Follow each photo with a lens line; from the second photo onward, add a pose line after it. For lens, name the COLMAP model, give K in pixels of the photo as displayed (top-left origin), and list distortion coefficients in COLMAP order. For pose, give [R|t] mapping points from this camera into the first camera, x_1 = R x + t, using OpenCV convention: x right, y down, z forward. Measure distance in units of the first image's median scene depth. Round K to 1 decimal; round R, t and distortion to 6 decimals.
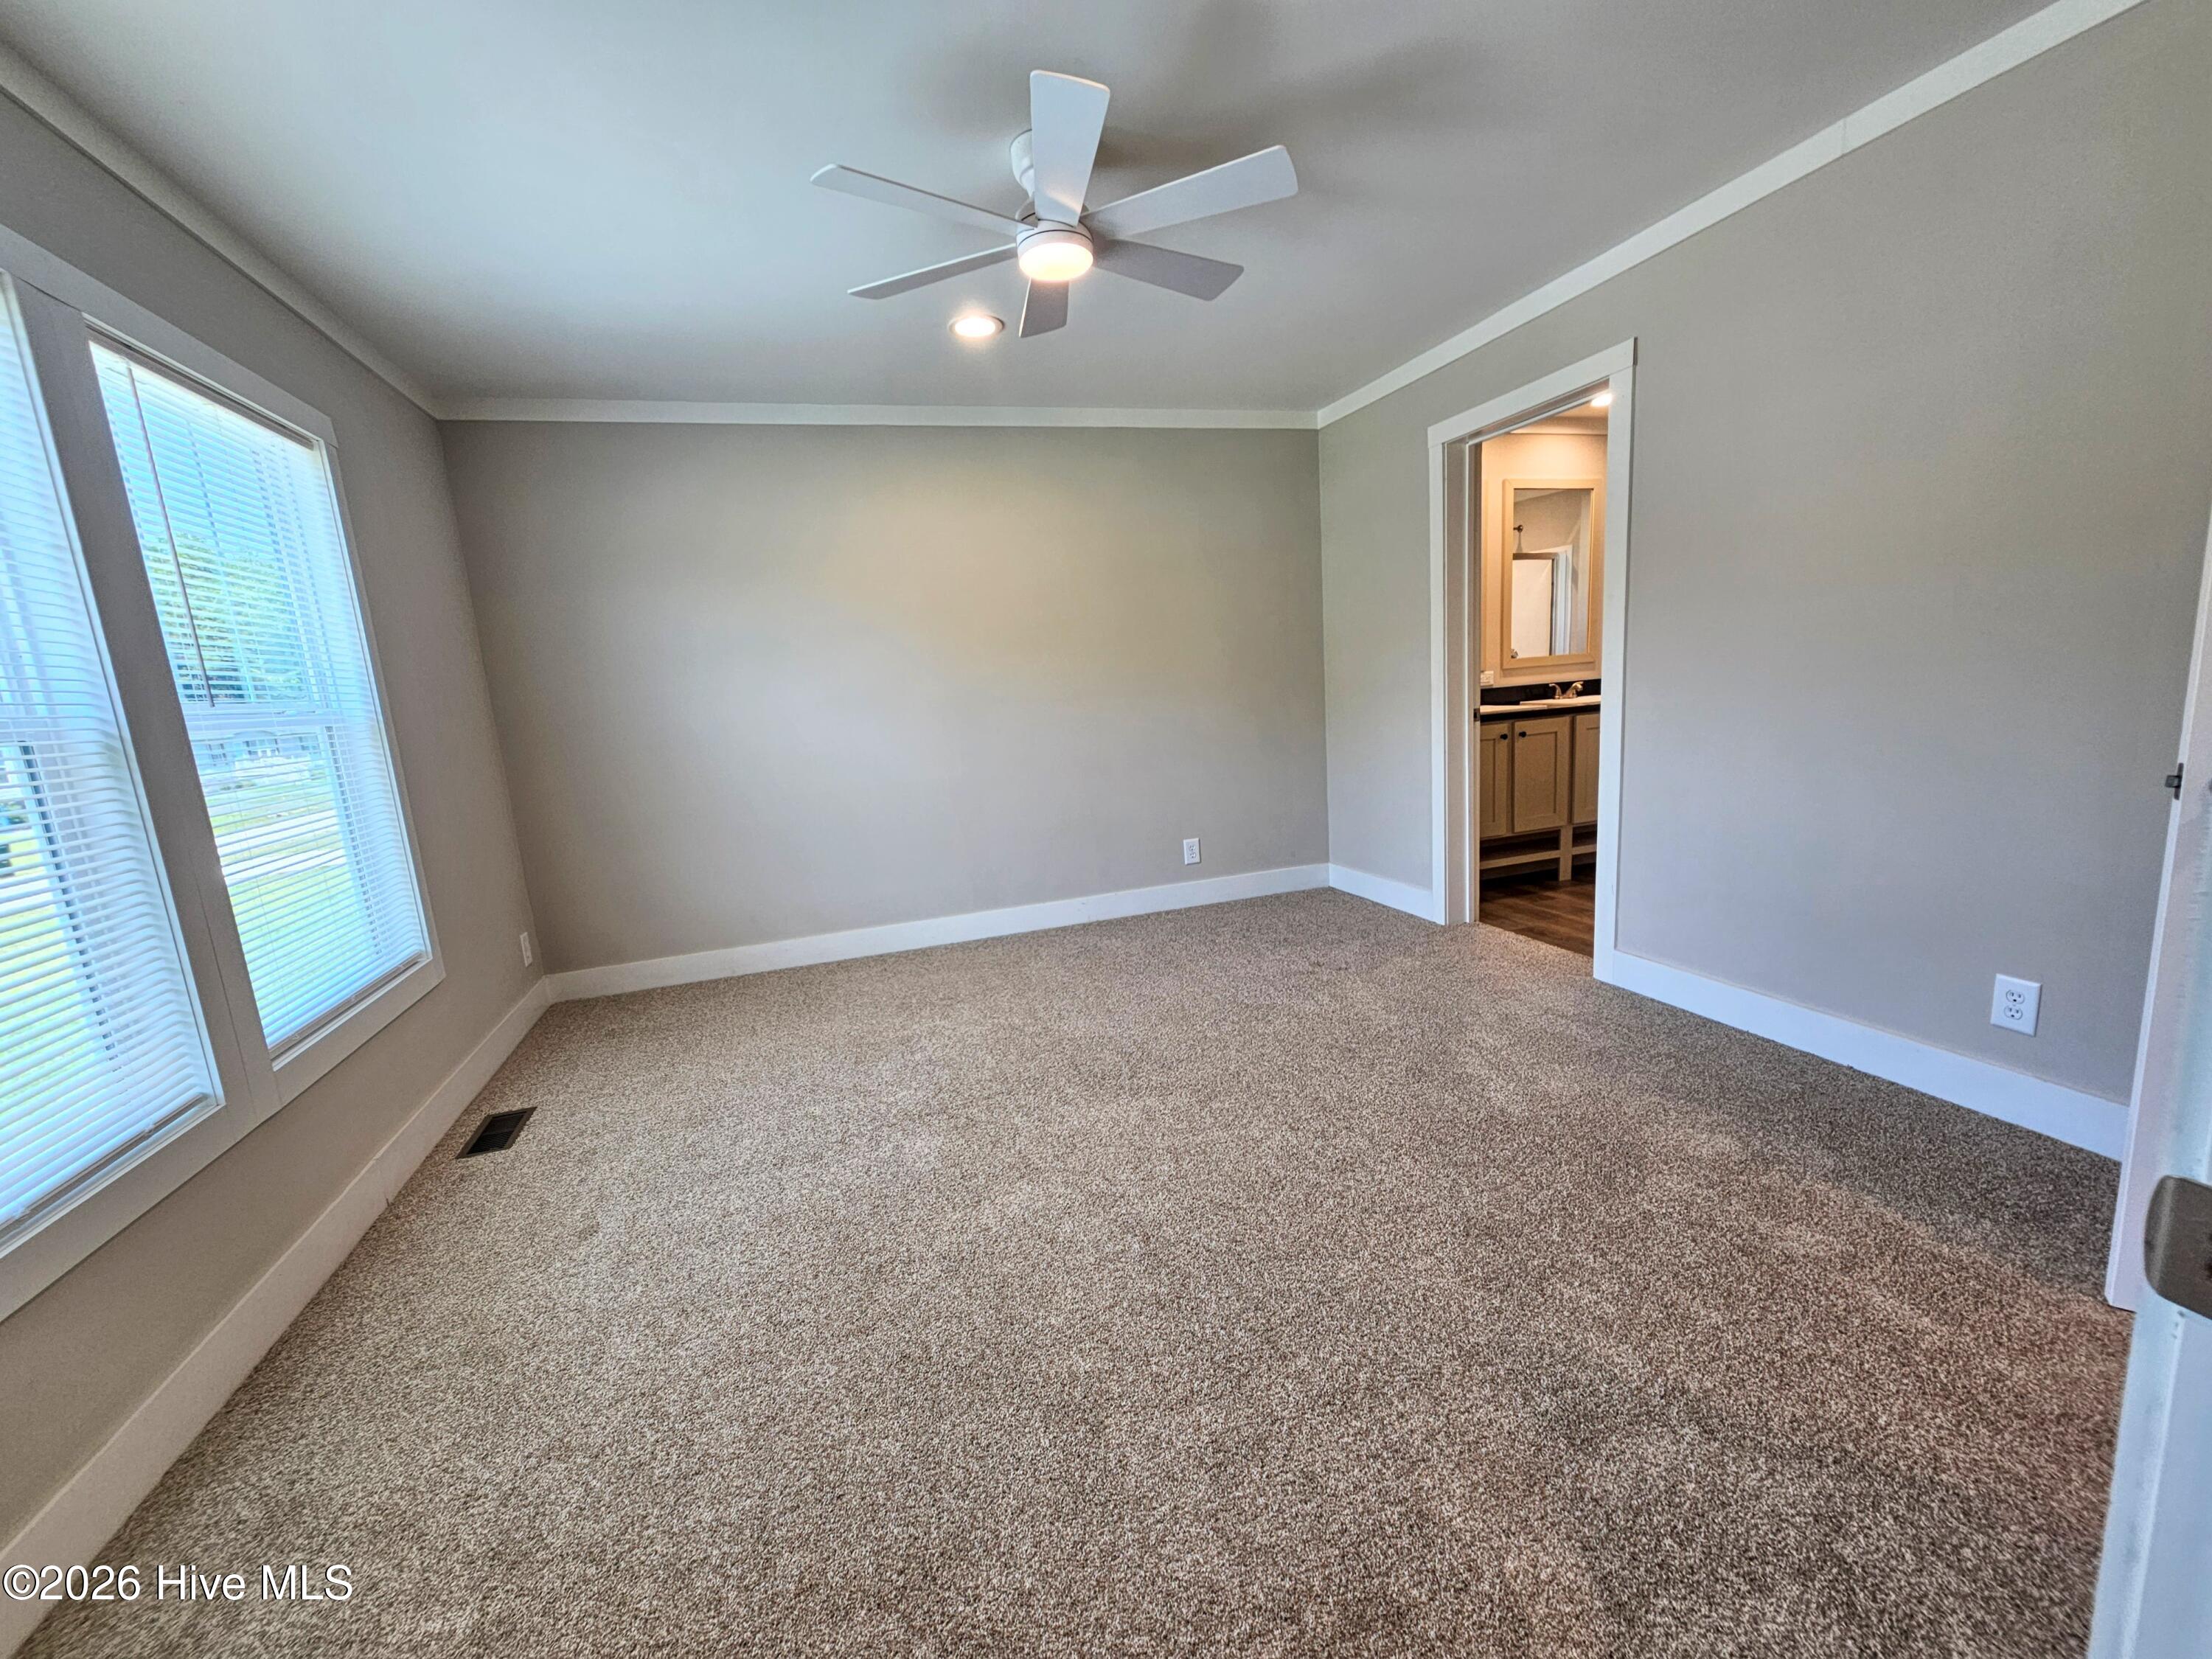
lens RADIAL K [[915.0, 0, 1113.0], [0, 915.0, 842.6], [0, 0, 1]] dist [0.001243, 0.000040]
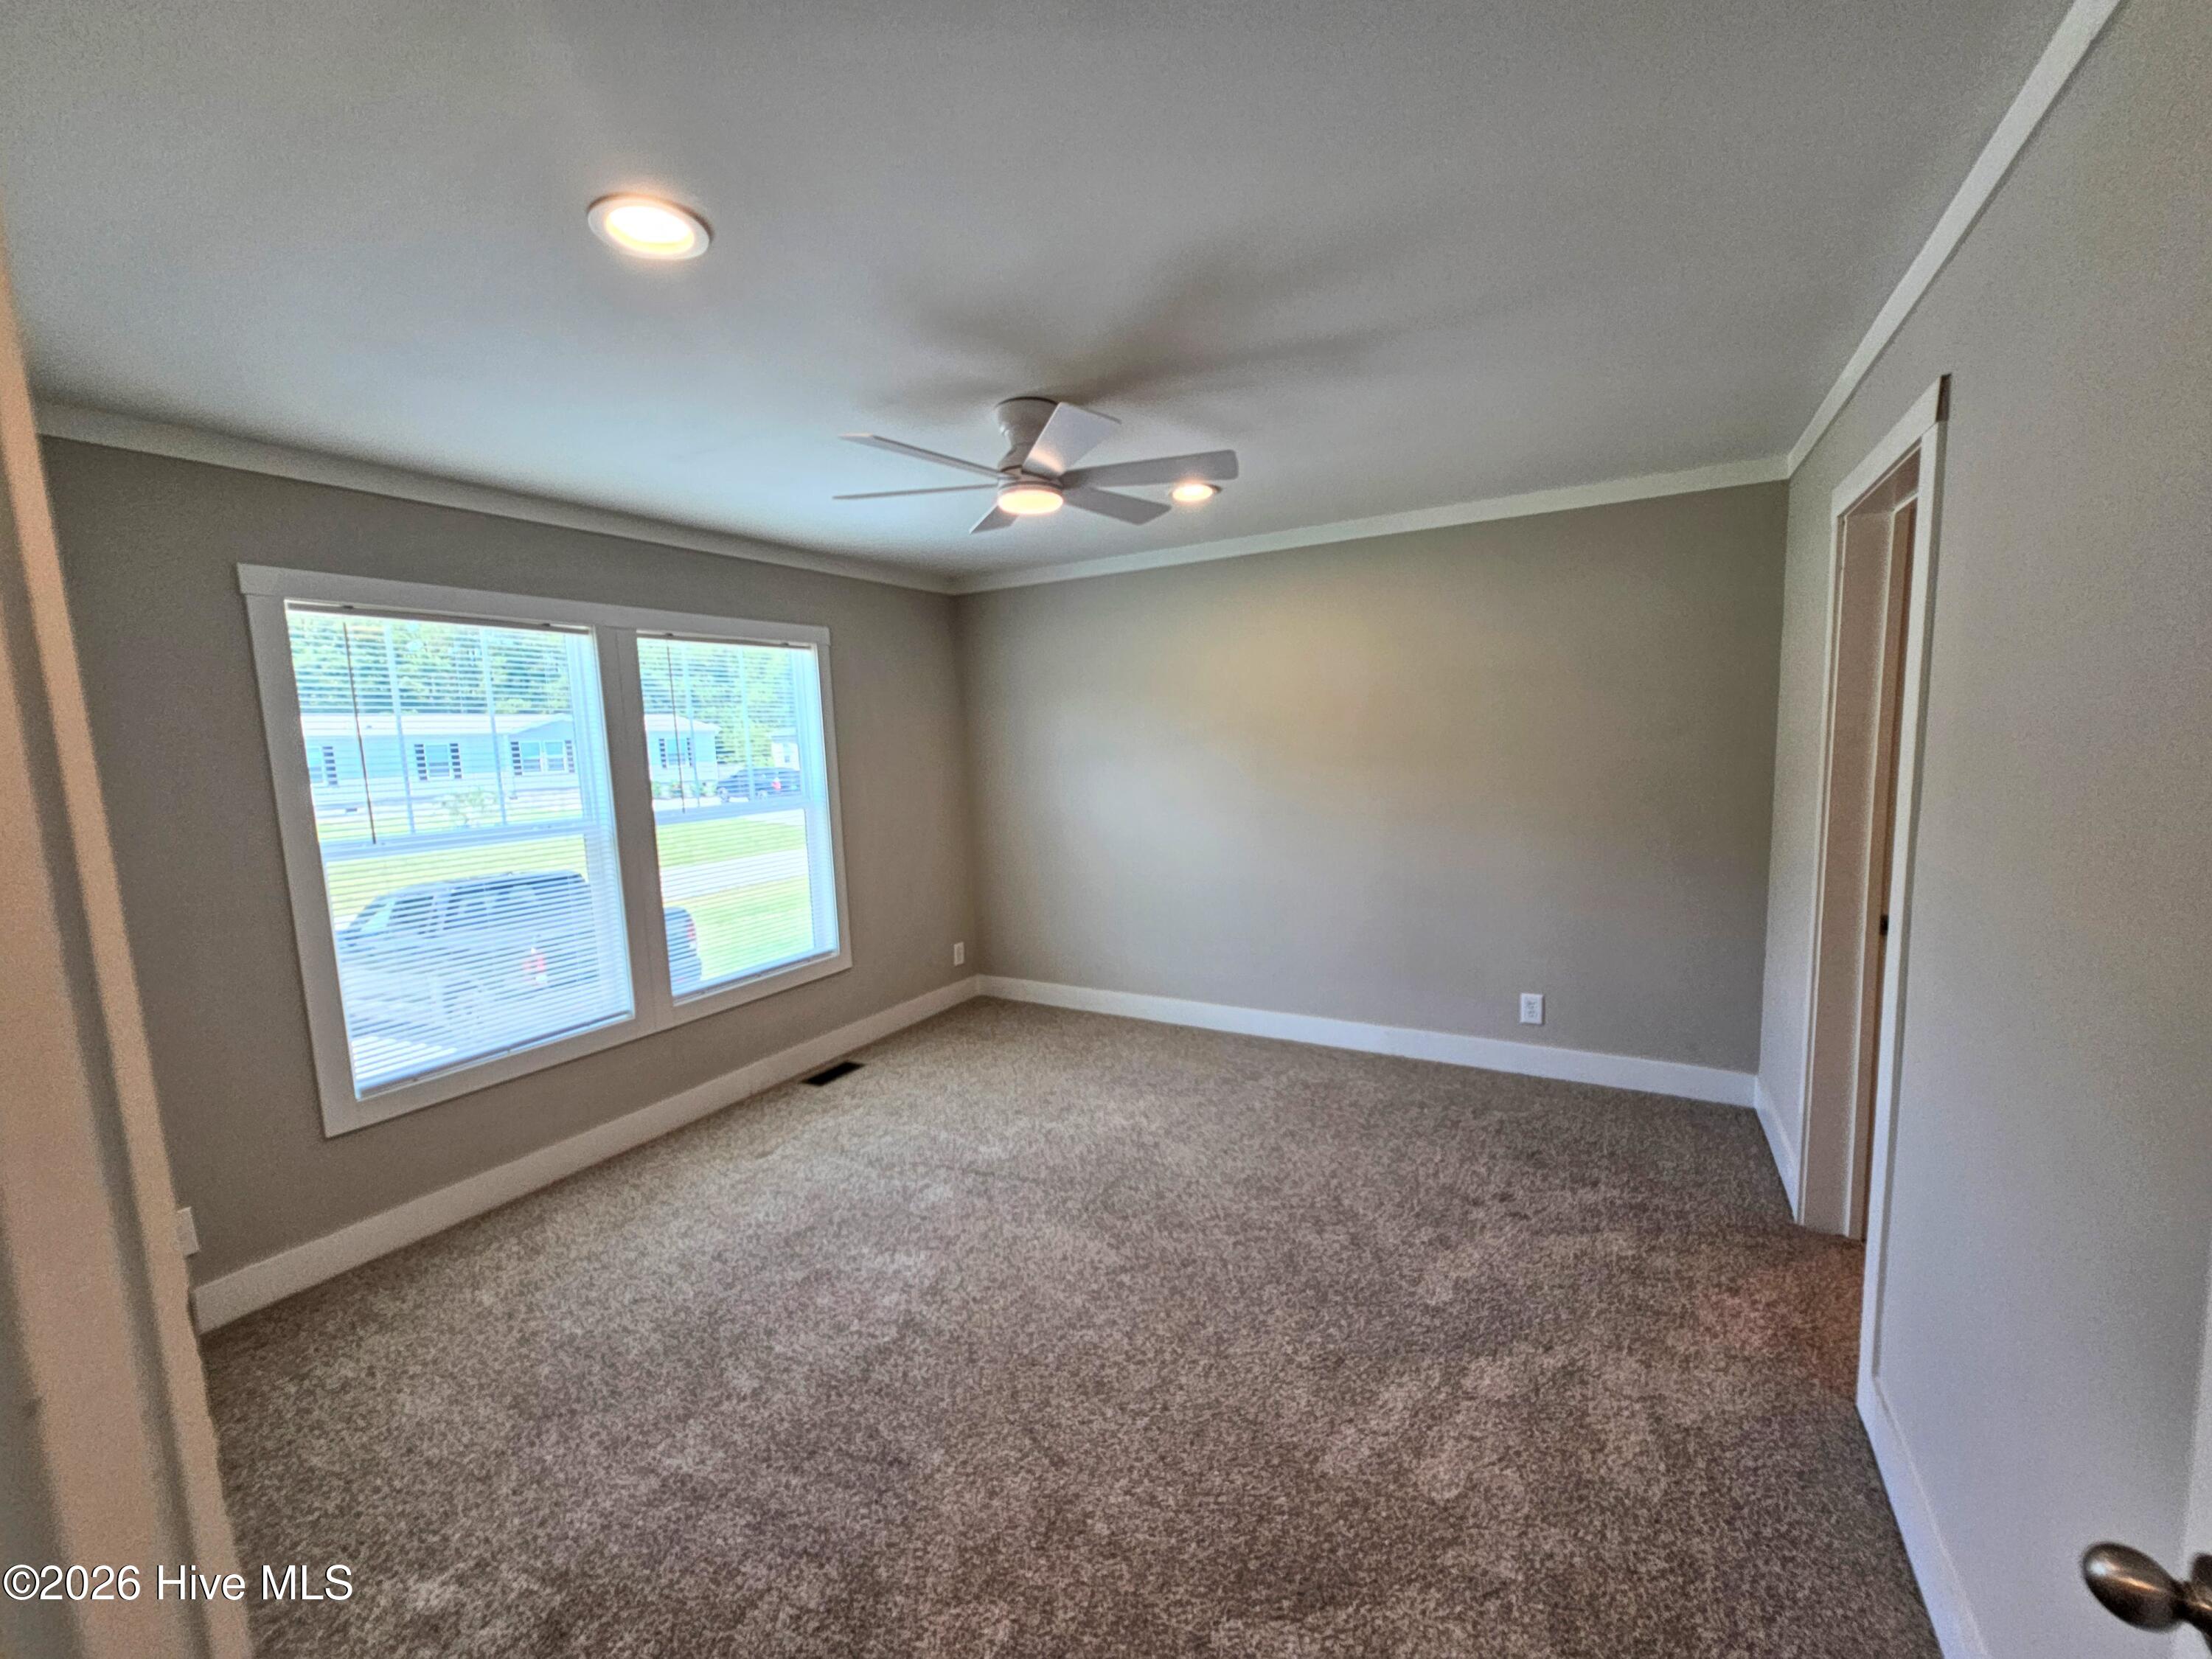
lens RADIAL K [[911.7, 0, 1097.7], [0, 911.7, 838.9], [0, 0, 1]] dist [0.000589, 0.000364]
pose [[0.664170, 0.132476, -0.735750, 0.652762], [-0.142942, 0.988520, 0.048953, -0.201502], [0.733788, 0.072656, 0.675482, 0.220230]]
